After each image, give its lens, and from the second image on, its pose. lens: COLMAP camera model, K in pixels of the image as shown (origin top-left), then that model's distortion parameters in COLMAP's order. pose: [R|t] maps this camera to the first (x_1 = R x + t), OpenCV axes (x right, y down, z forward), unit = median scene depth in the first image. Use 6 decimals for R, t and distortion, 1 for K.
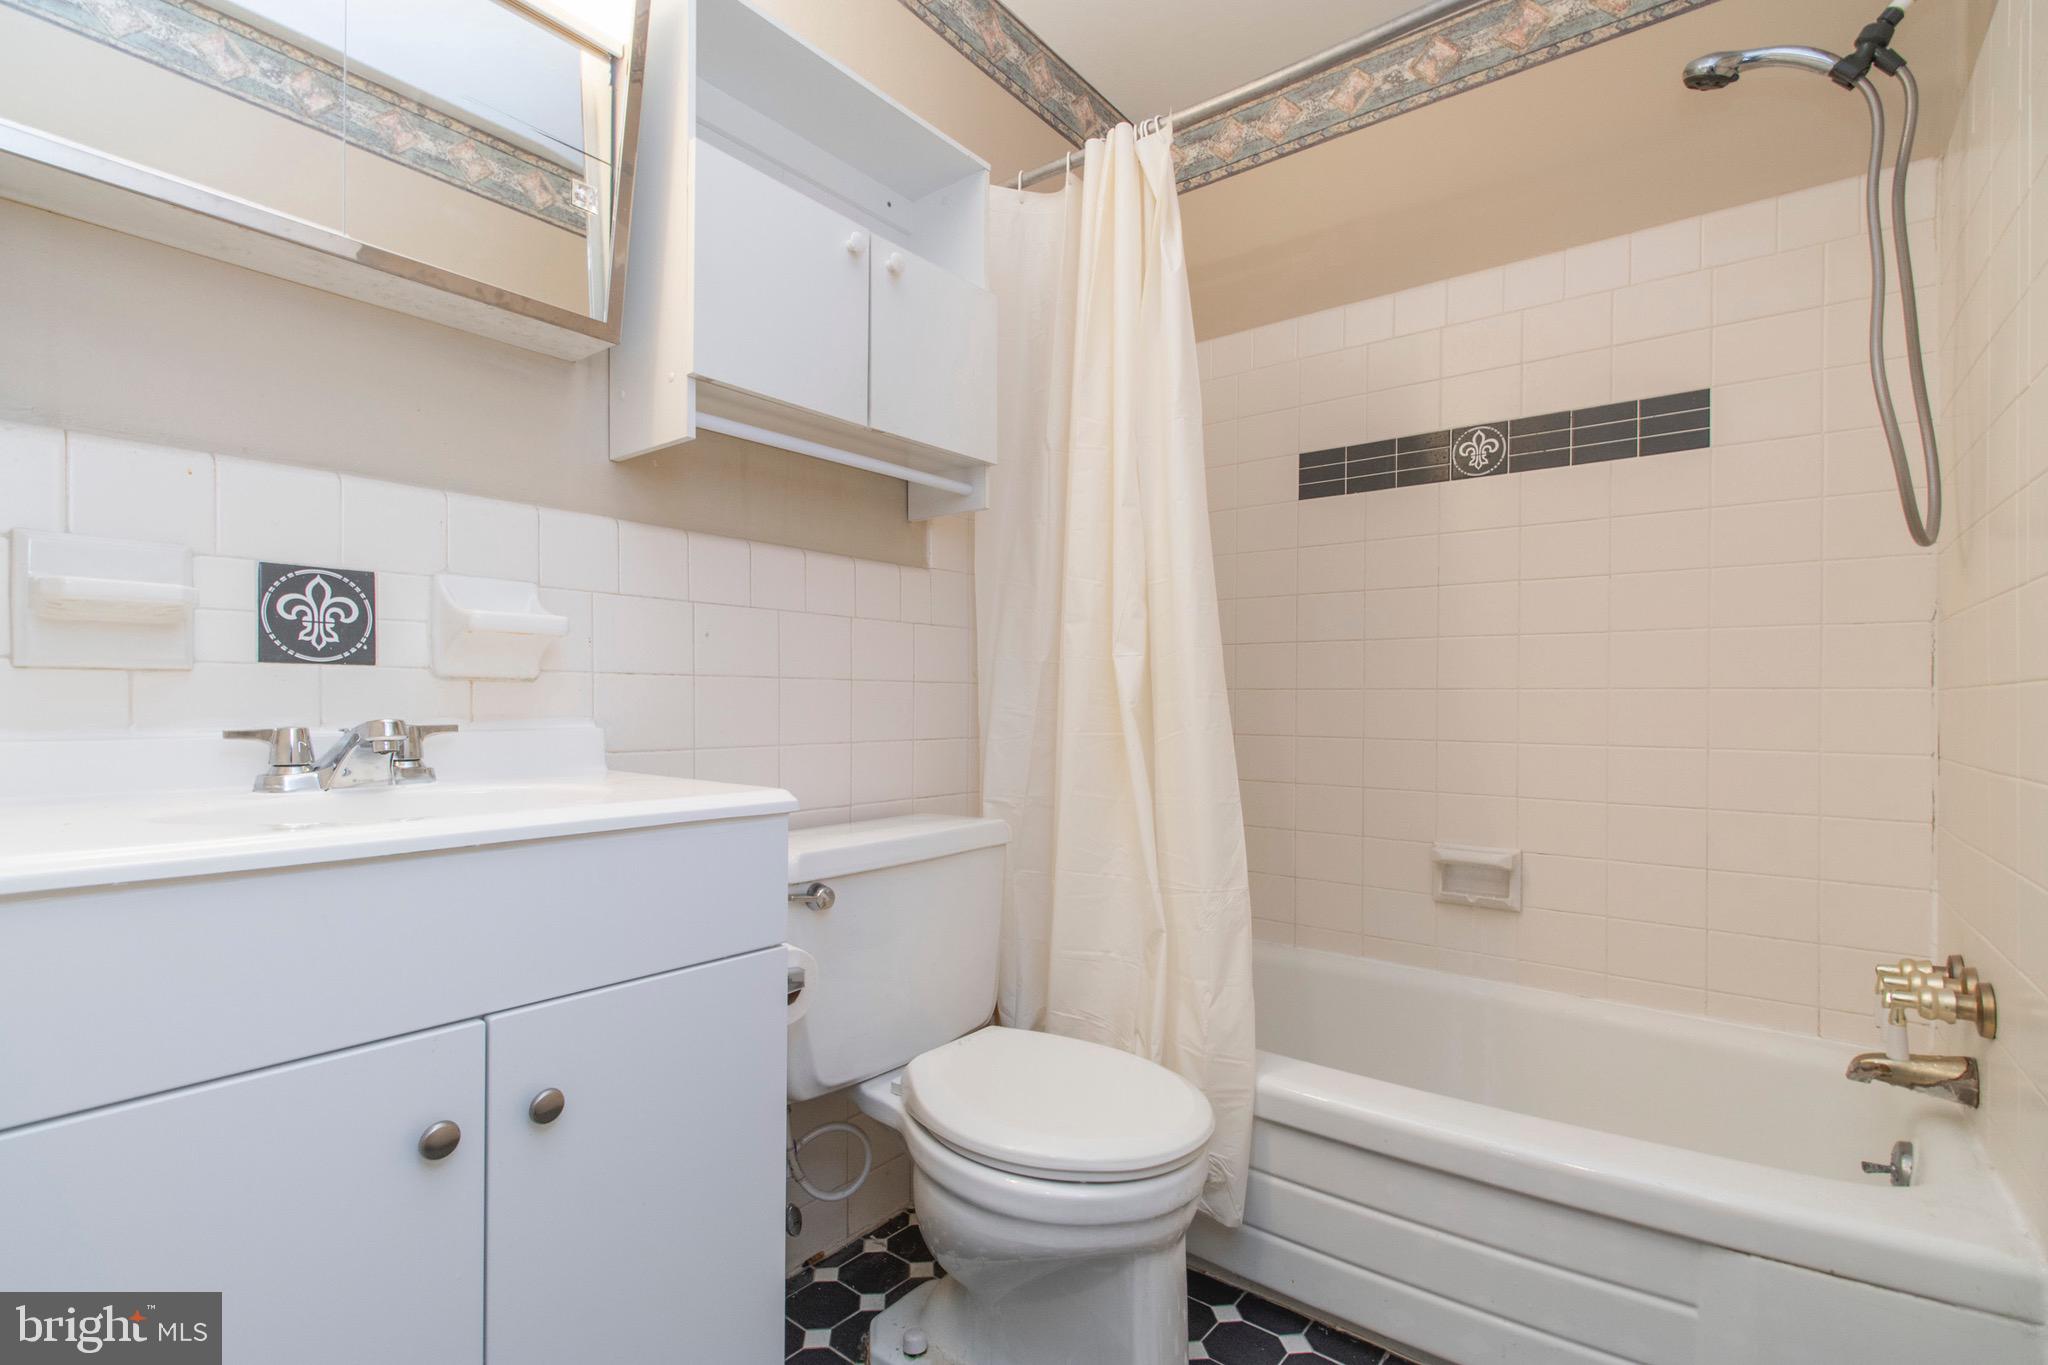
lens RADIAL K [[983.0, 0, 1021.3], [0, 983.0, 694.5], [0, 0, 1]] dist [0.001734, 0.001221]
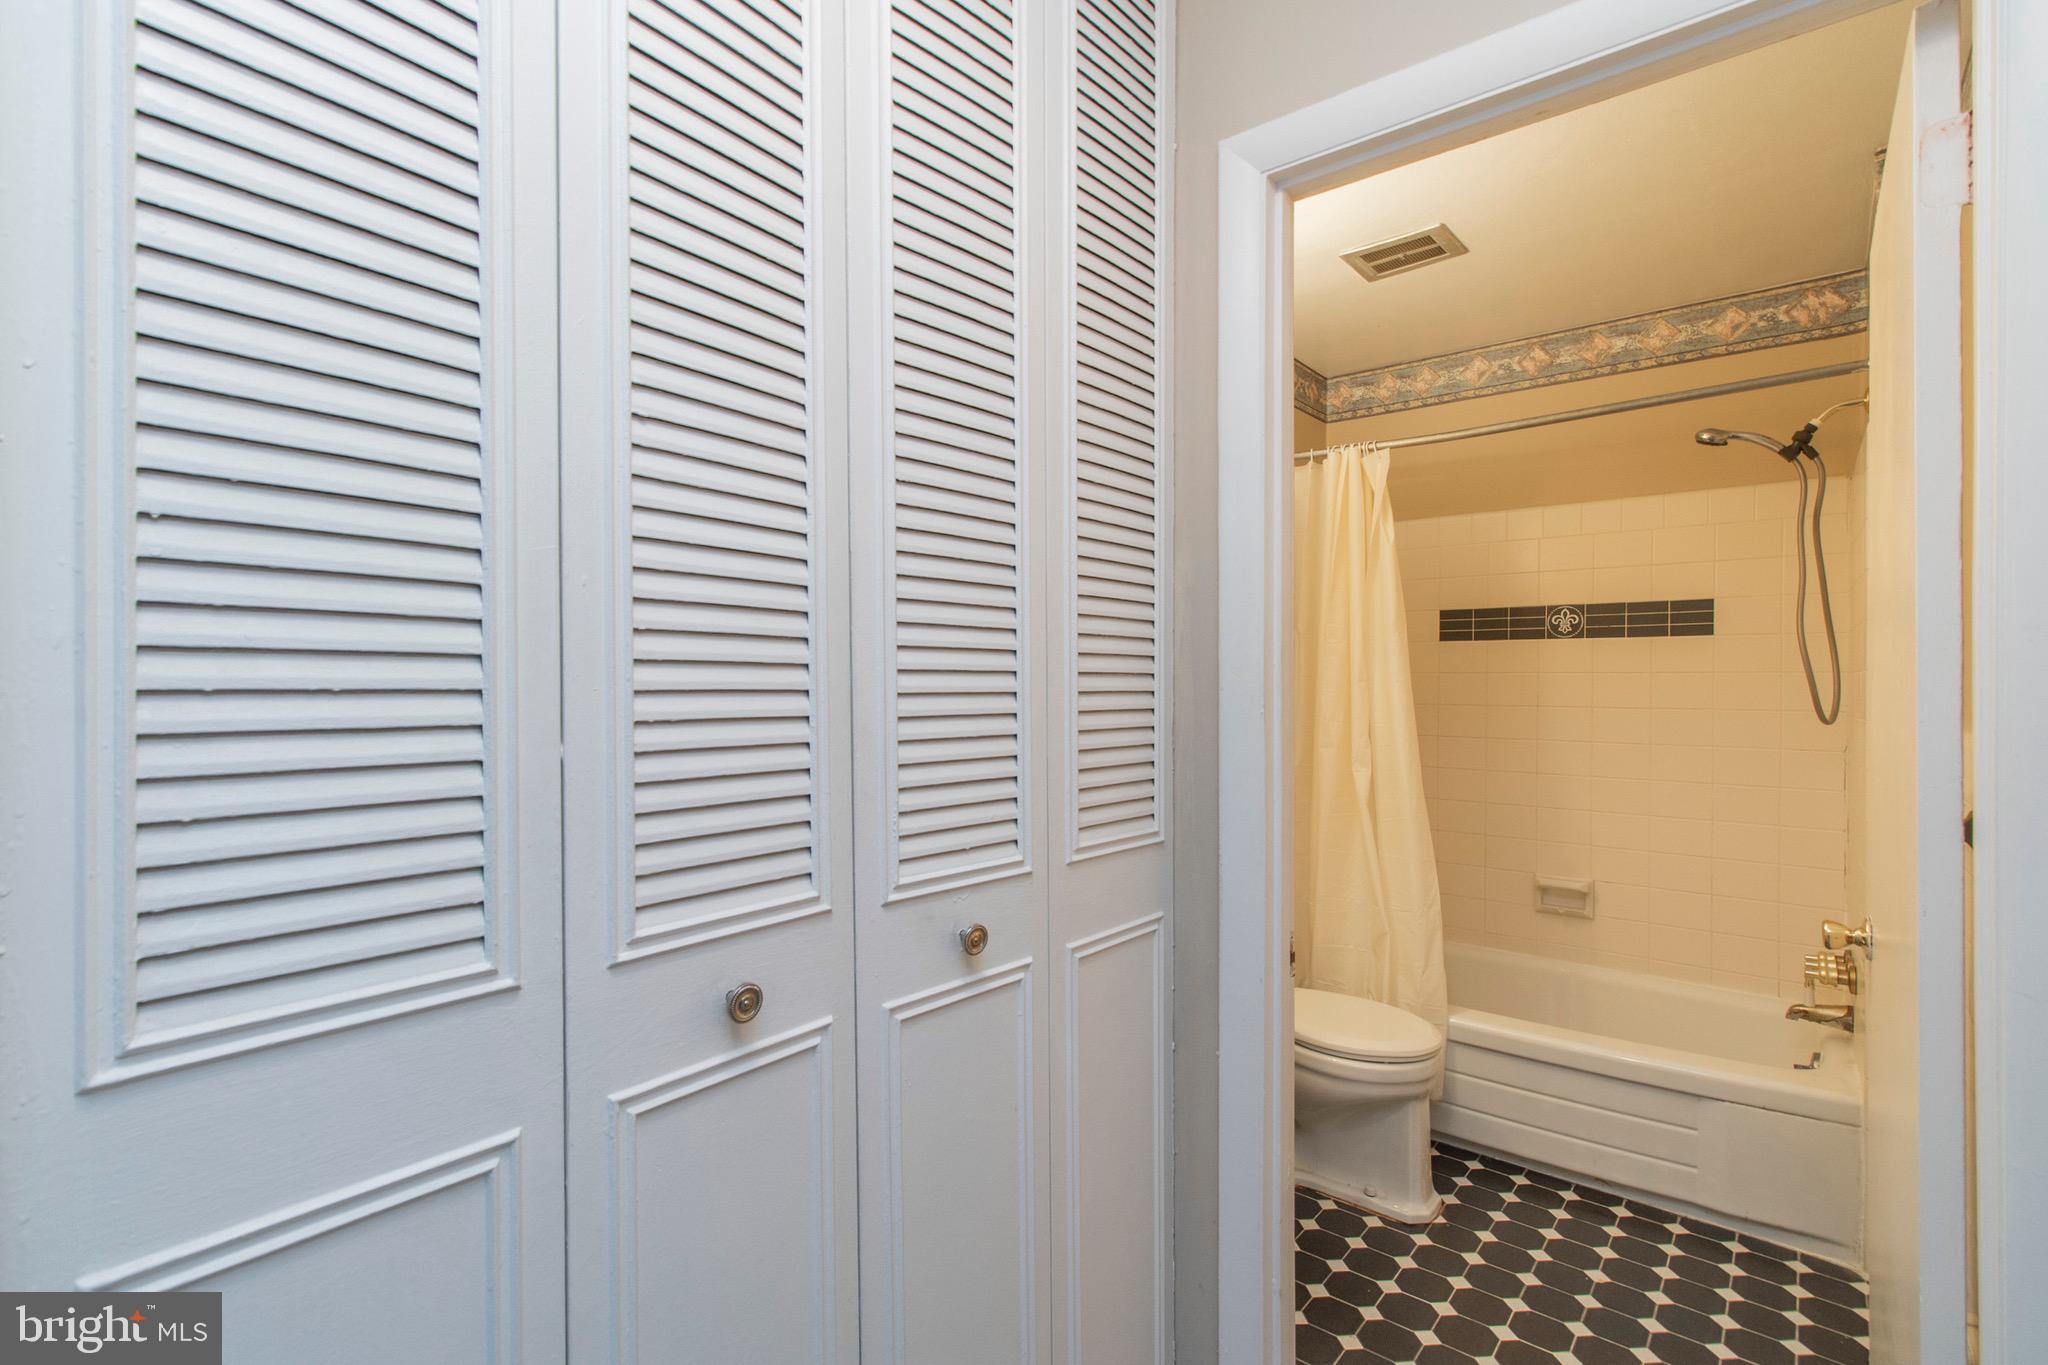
lens RADIAL K [[983.0, 0, 1026.9], [0, 983.0, 679.3], [0, 0, 1]] dist [0.001734, 0.001221]
pose [[0.999757, -0.003380, -0.021772, -0.423099], [0.003552, 0.999963, 0.007859, -0.207697], [0.021745, -0.007934, 0.999732, -0.689025]]
